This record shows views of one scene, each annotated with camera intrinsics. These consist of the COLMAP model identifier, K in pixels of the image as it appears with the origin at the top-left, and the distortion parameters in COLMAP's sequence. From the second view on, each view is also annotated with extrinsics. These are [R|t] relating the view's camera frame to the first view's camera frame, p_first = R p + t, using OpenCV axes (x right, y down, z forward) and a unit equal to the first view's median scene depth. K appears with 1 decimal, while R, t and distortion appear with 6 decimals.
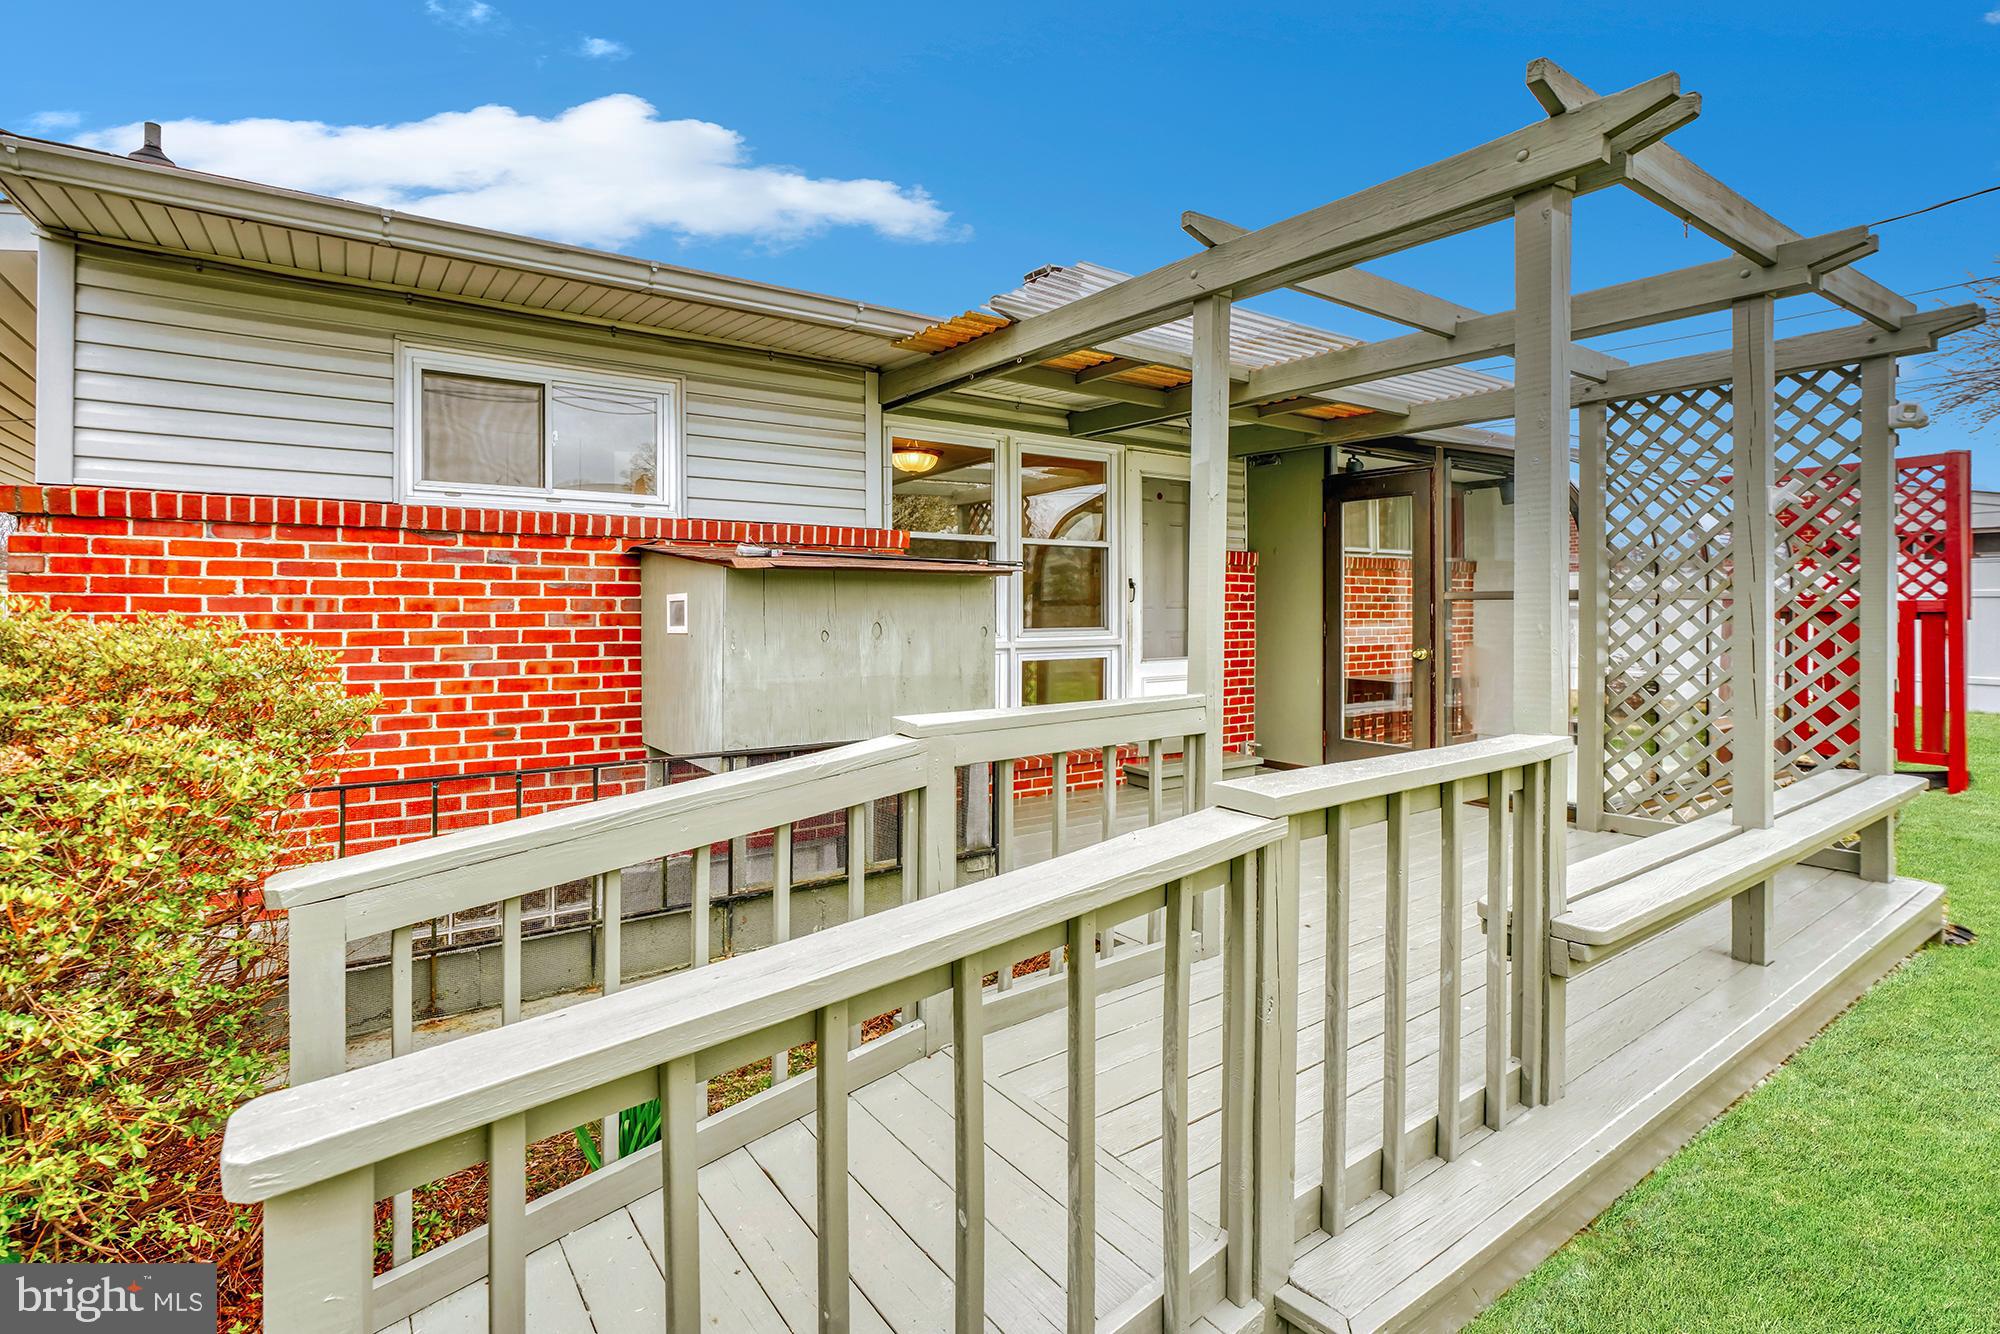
lens RADIAL K [[923.8, 0, 983.1], [0, 923.8, 625.0], [0, 0, 1]] dist [-0.015651, 0.005964]
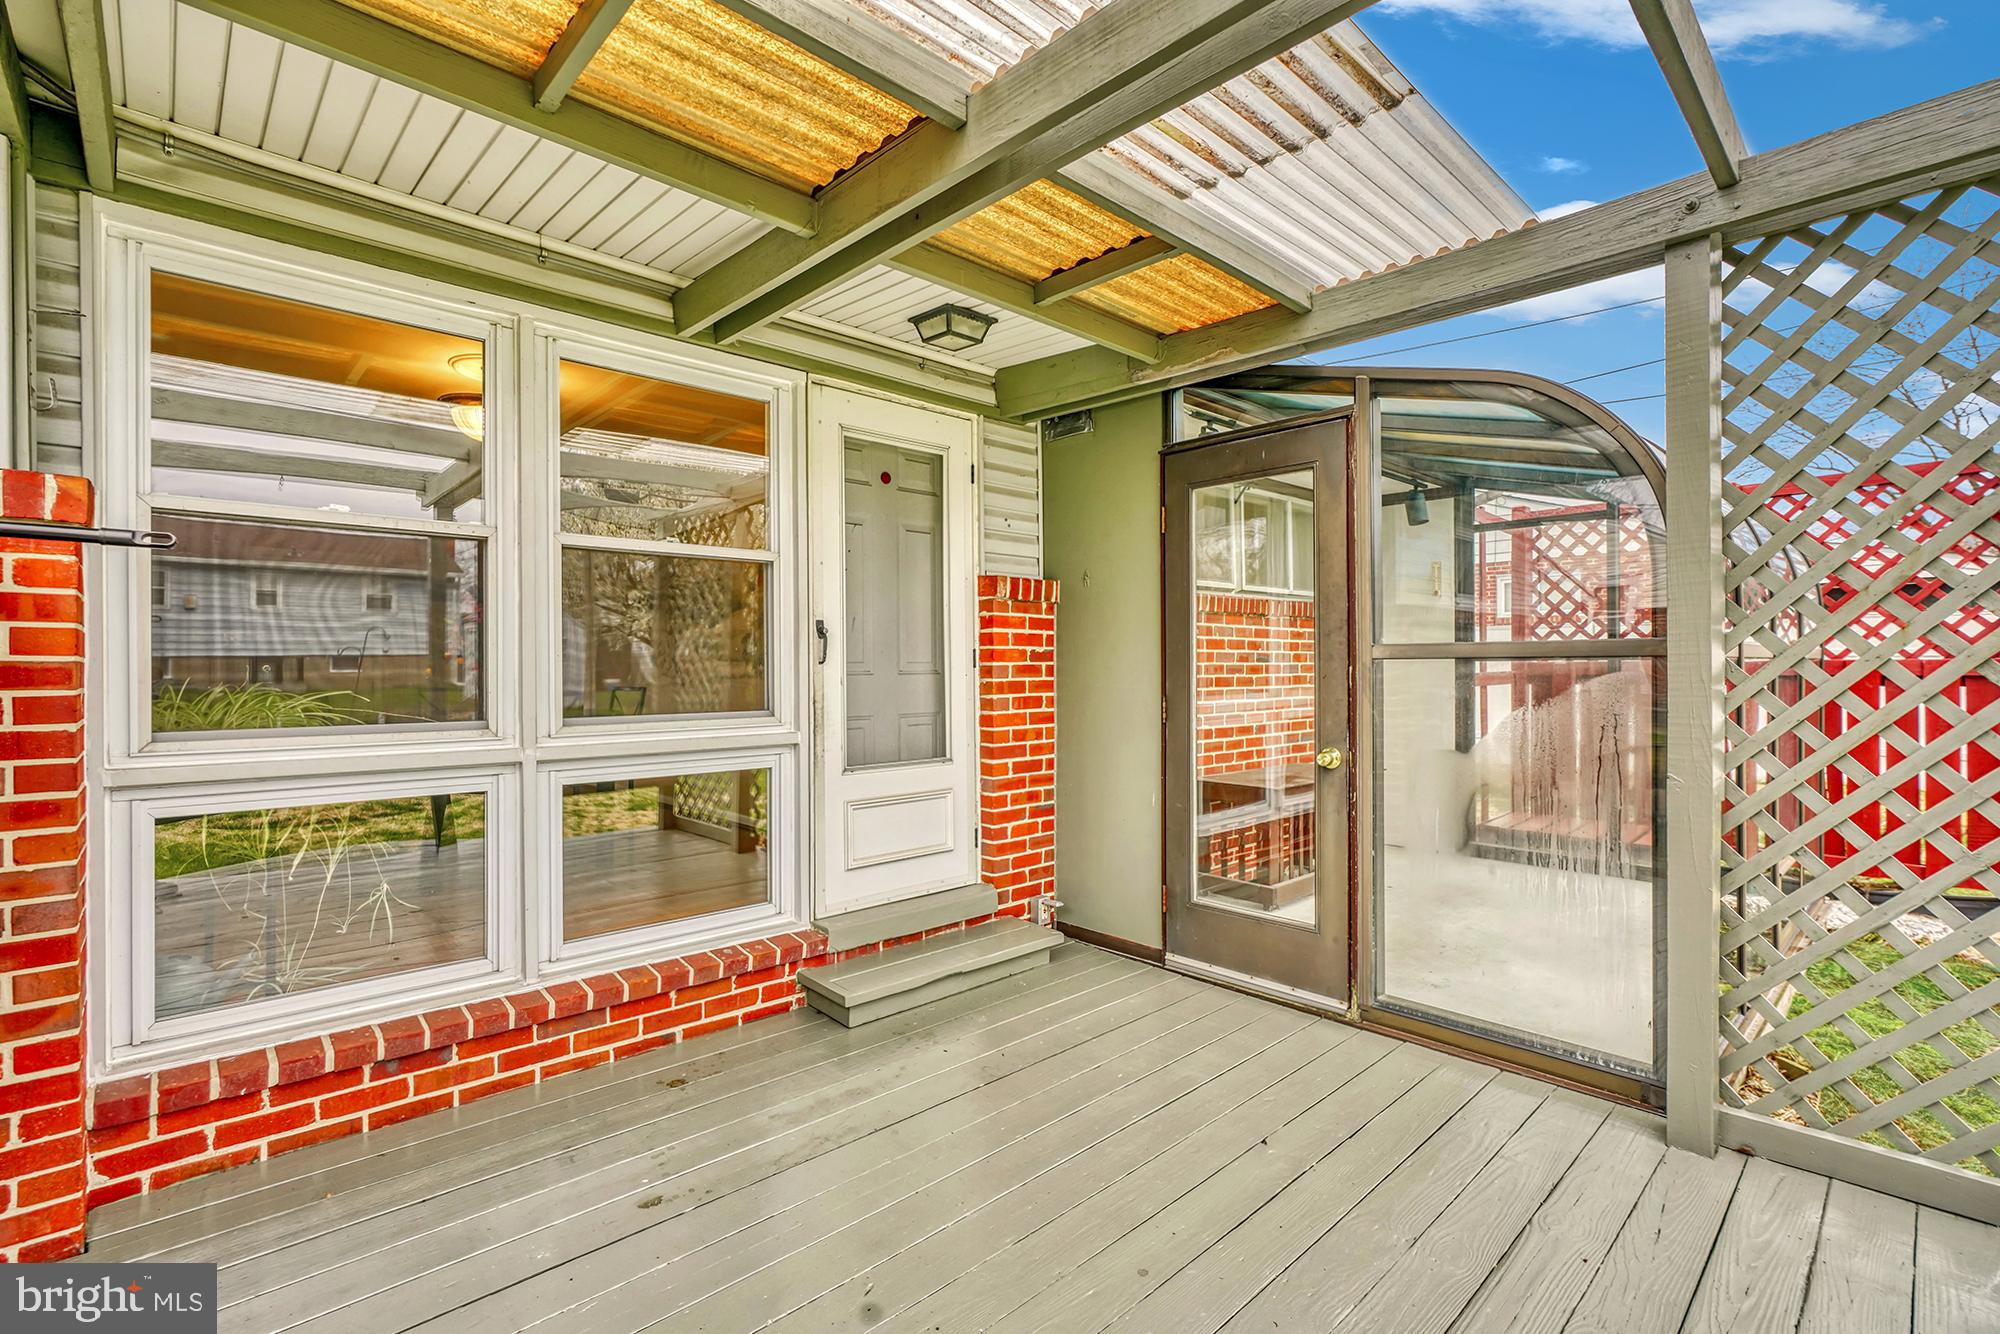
lens RADIAL K [[923.8, 0, 990.3], [0, 923.8, 681.5], [0, 0, 1]] dist [-0.015651, 0.005964]
pose [[0.988454, -0.004780, 0.151444, 0.234564], [0.005453, 0.999977, -0.004025, -0.015495], [-0.151422, 0.004804, 0.988458, 0.593892]]
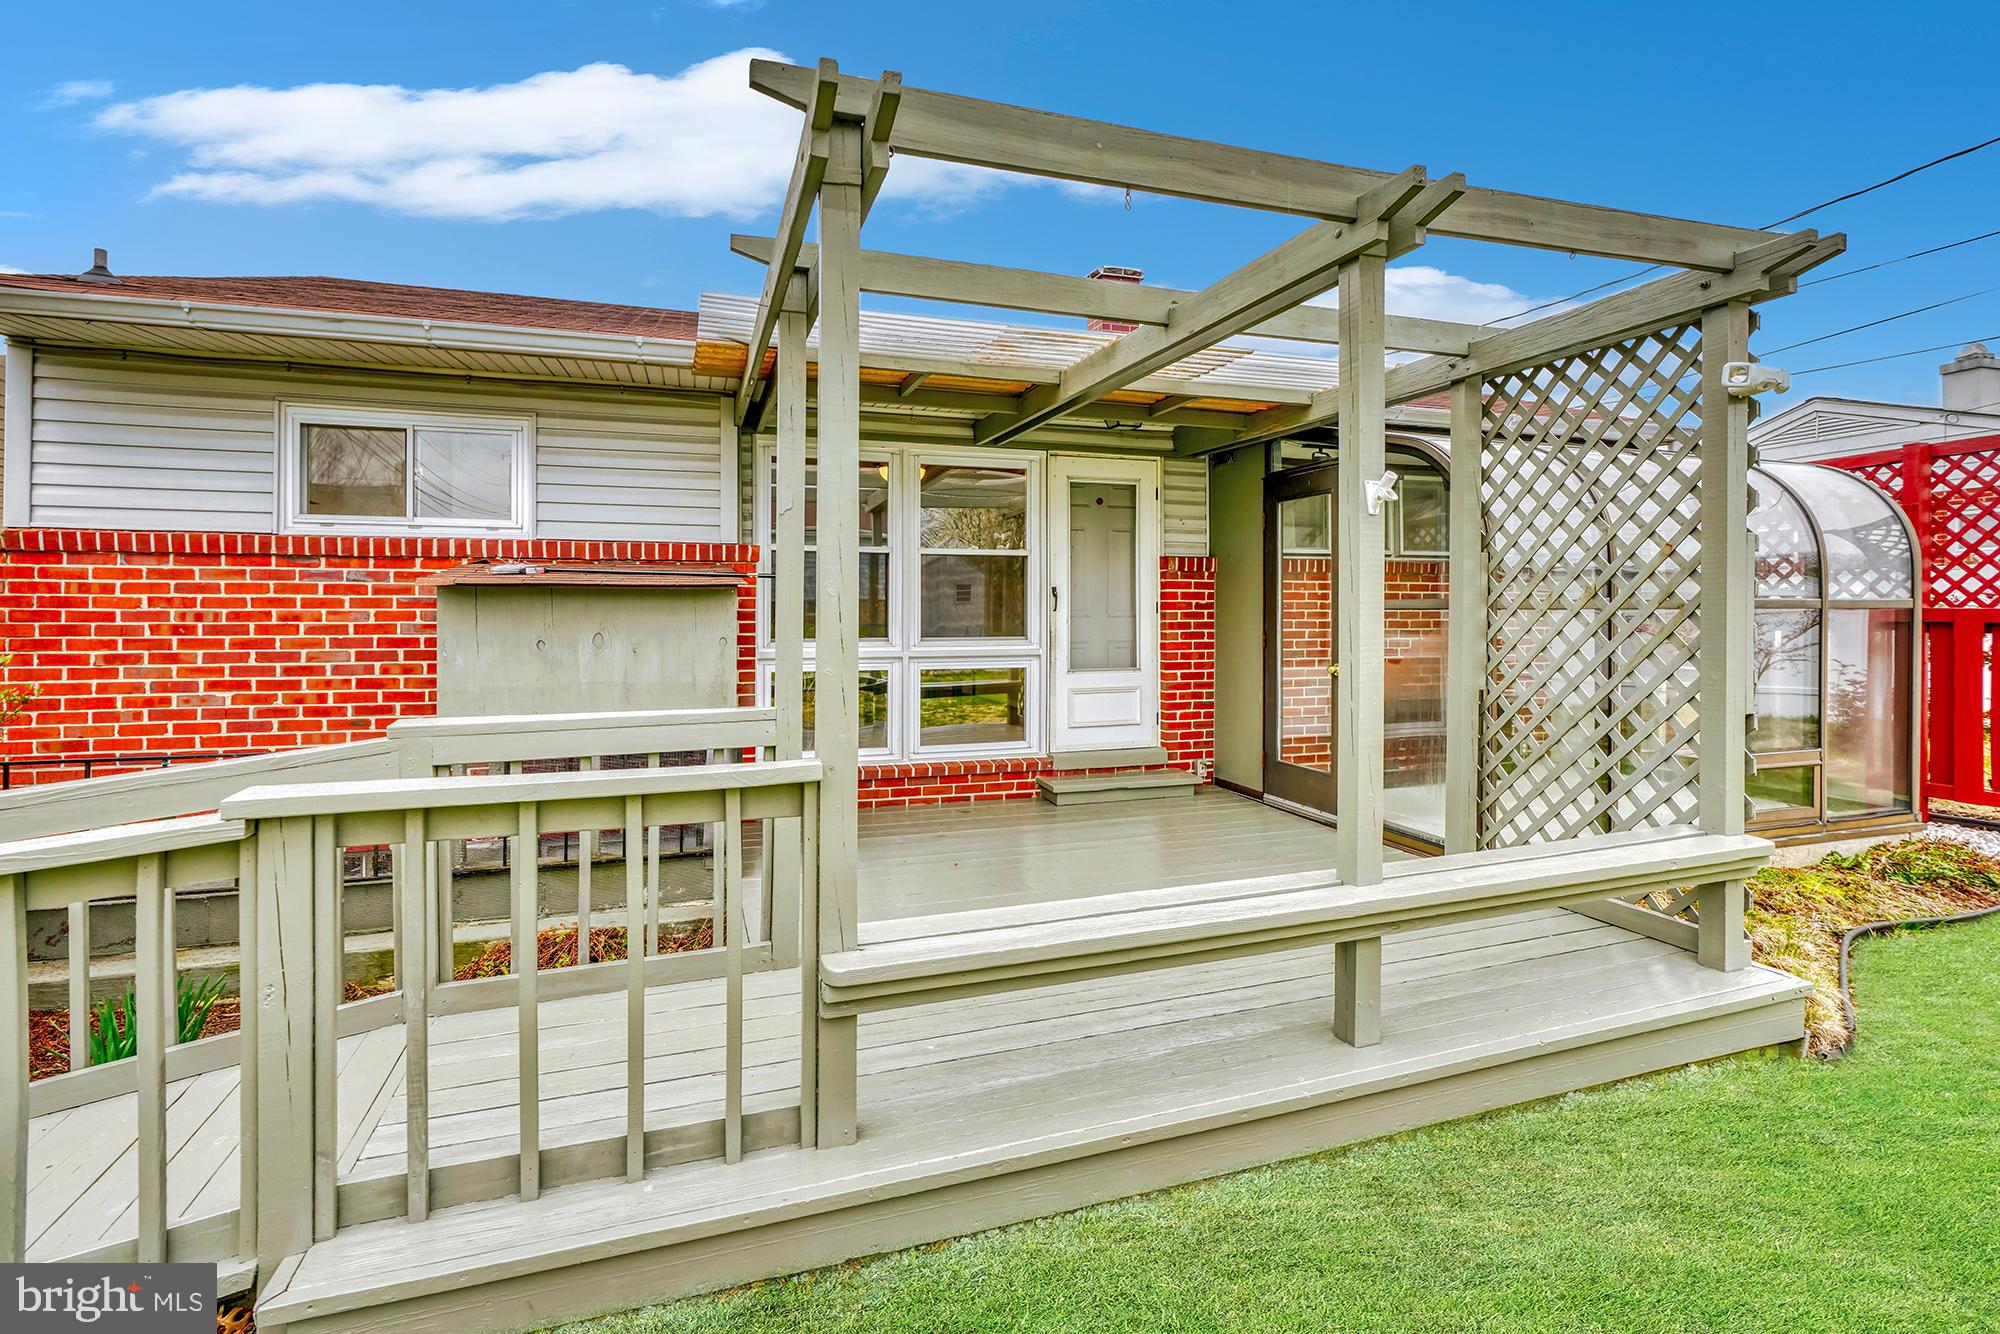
lens RADIAL K [[923.8, 0, 990.9], [0, 923.8, 625.6], [0, 0, 1]] dist [-0.015651, 0.005964]
pose [[0.964467, 0.003633, -0.264177, 0.469514], [-0.004834, 0.999981, -0.003896, -0.007156], [0.264158, 0.005035, 0.964466, 0.052923]]
